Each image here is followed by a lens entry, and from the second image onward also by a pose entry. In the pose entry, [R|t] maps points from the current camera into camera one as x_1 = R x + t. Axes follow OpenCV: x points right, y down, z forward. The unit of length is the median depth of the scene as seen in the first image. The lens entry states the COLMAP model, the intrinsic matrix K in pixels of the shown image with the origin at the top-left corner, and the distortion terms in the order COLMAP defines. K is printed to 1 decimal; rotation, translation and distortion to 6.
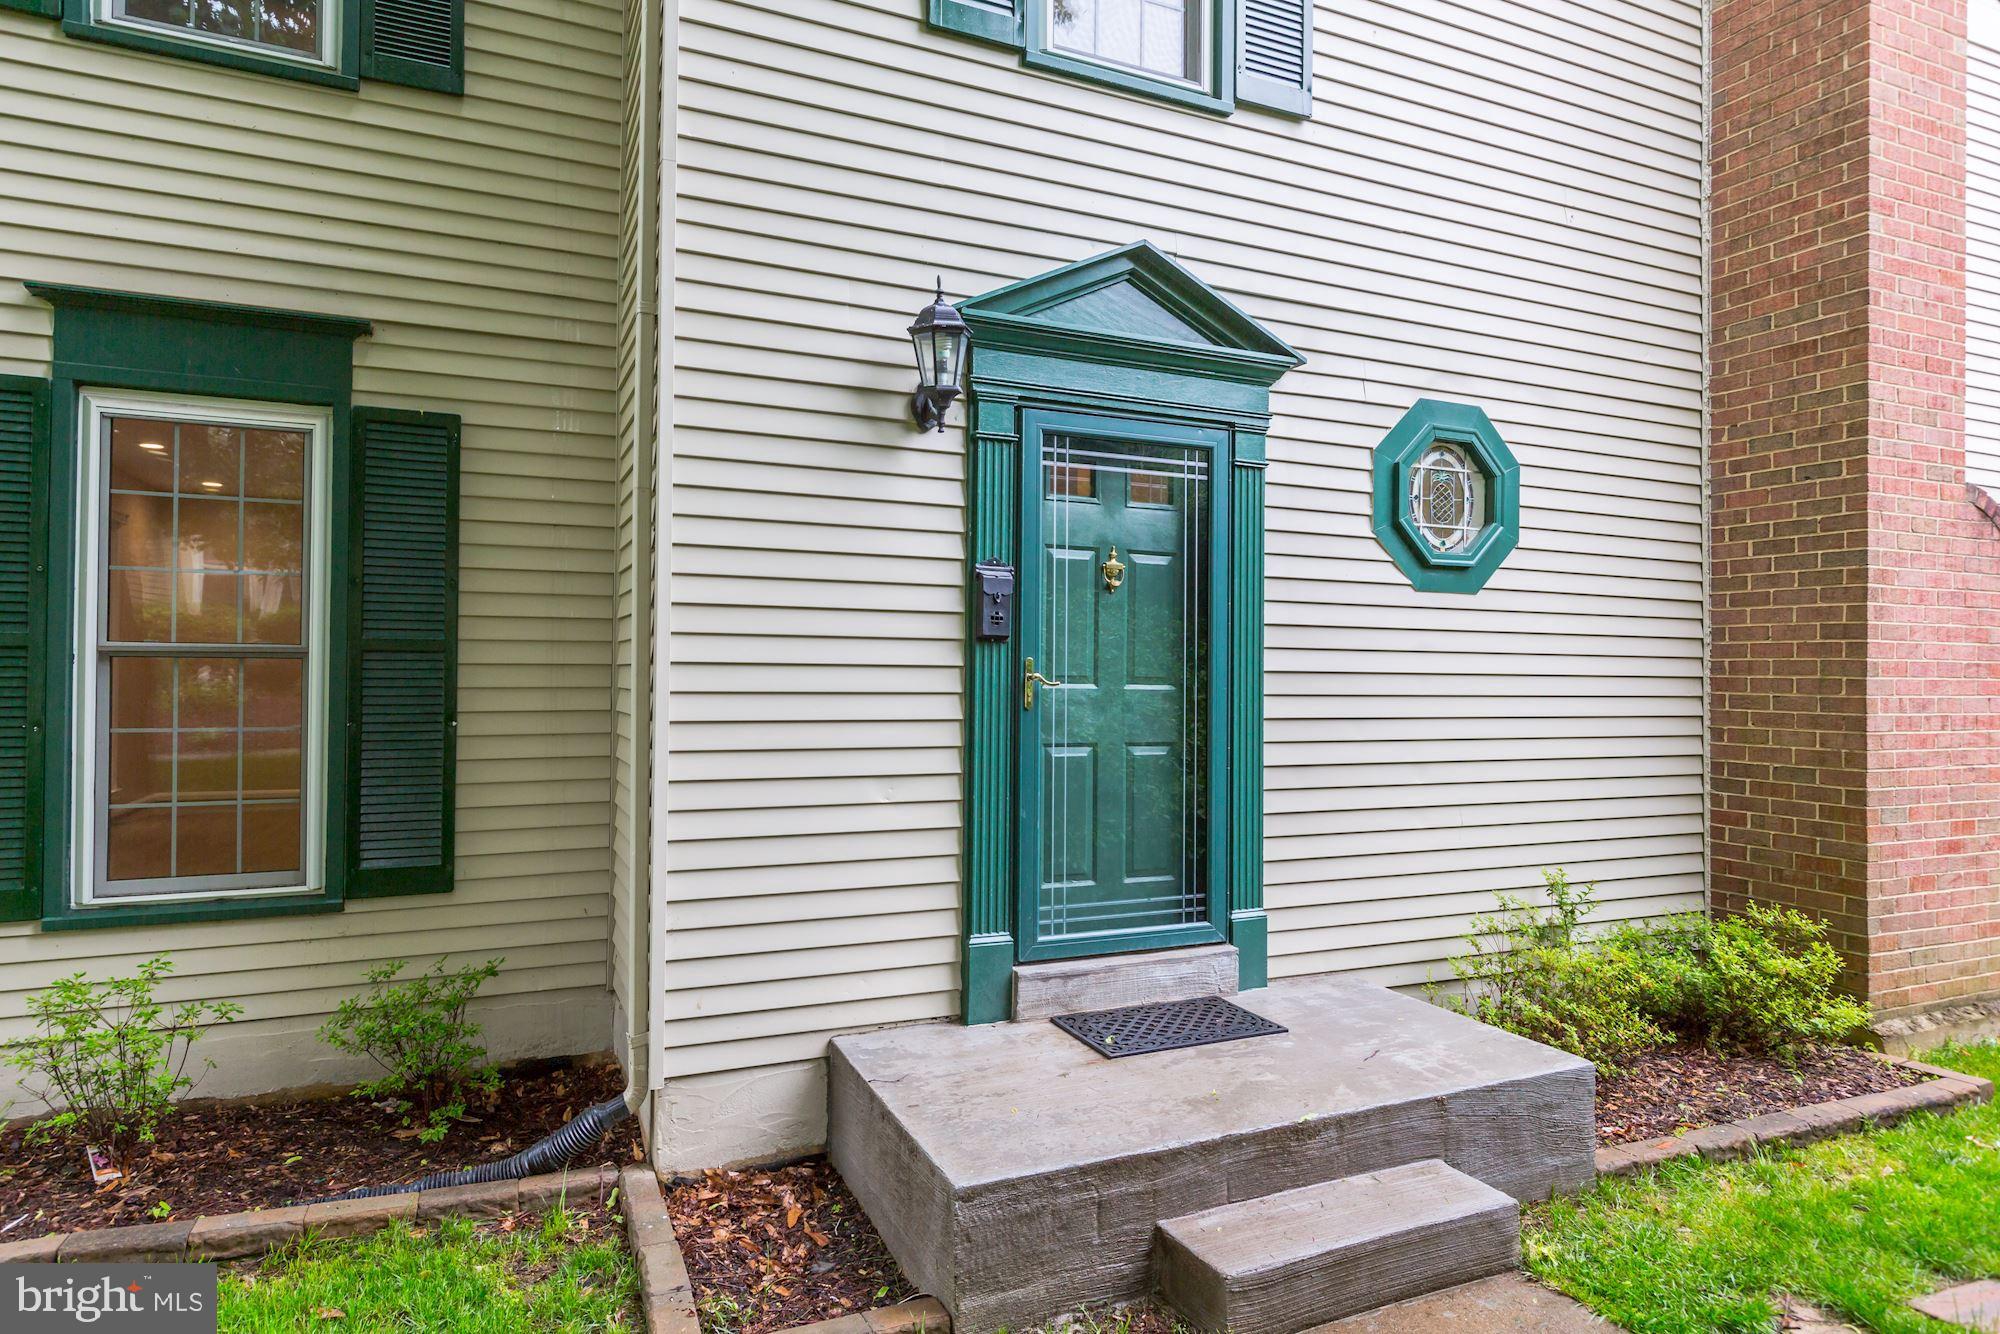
lens RADIAL K [[1161.0, 0, 1001.9], [0, 1161.0, 664.6], [0, 0, 1]] dist [-0.001033, -0.000181]
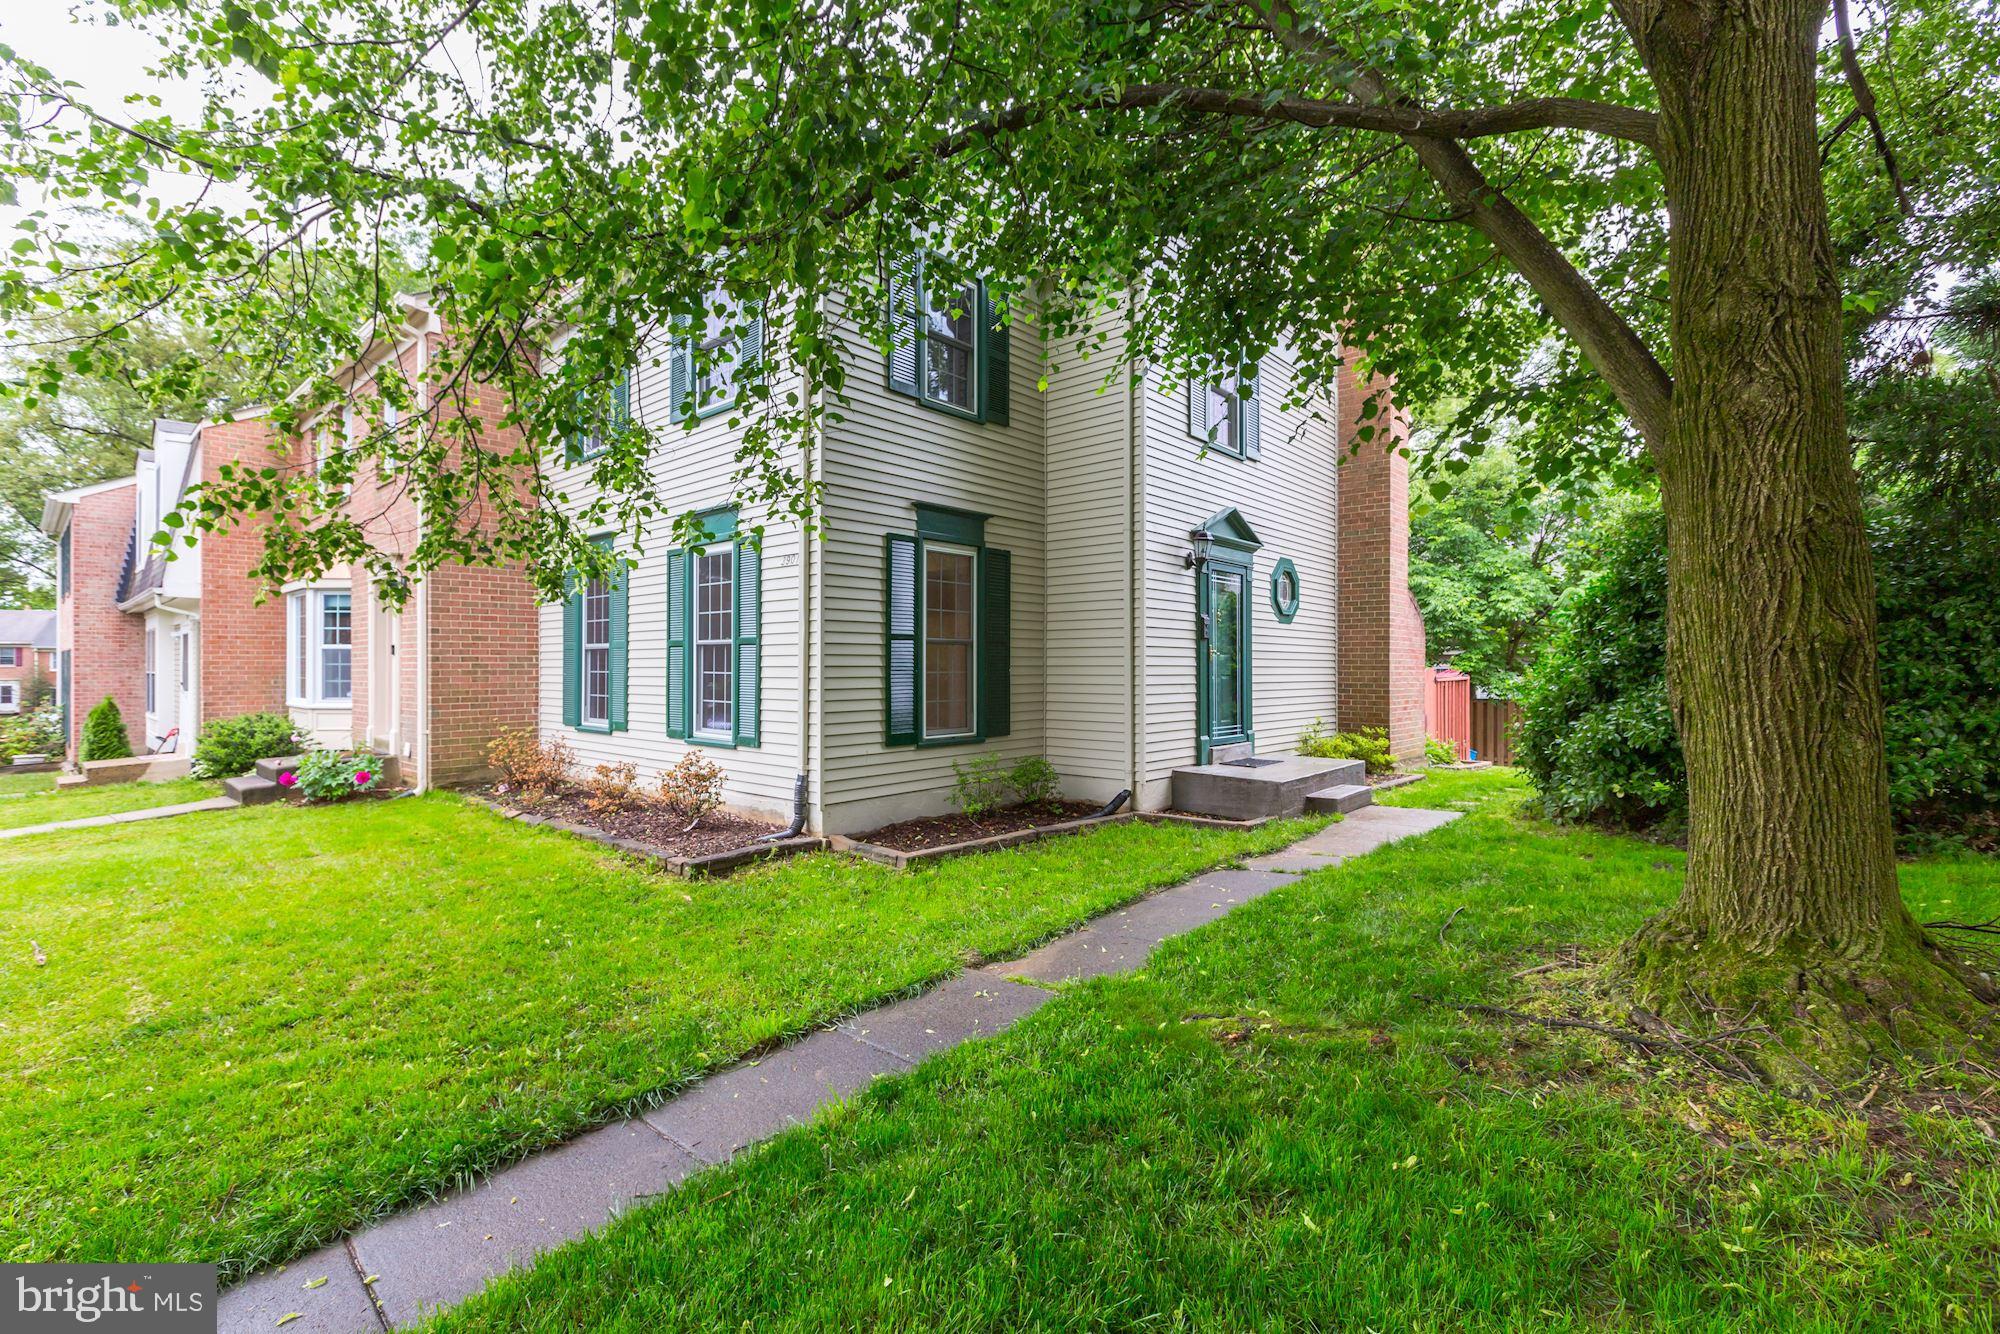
lens RADIAL K [[888.4, 0, 999.6], [0, 888.4, 665.3], [0, 0, 1]] dist [0.000011, 0.001900]
pose [[0.908204, -0.005828, 0.418488, -1.345552], [0.002595, 0.999962, 0.008295, 0.024136], [-0.418520, -0.006448, 0.908185, -0.808452]]
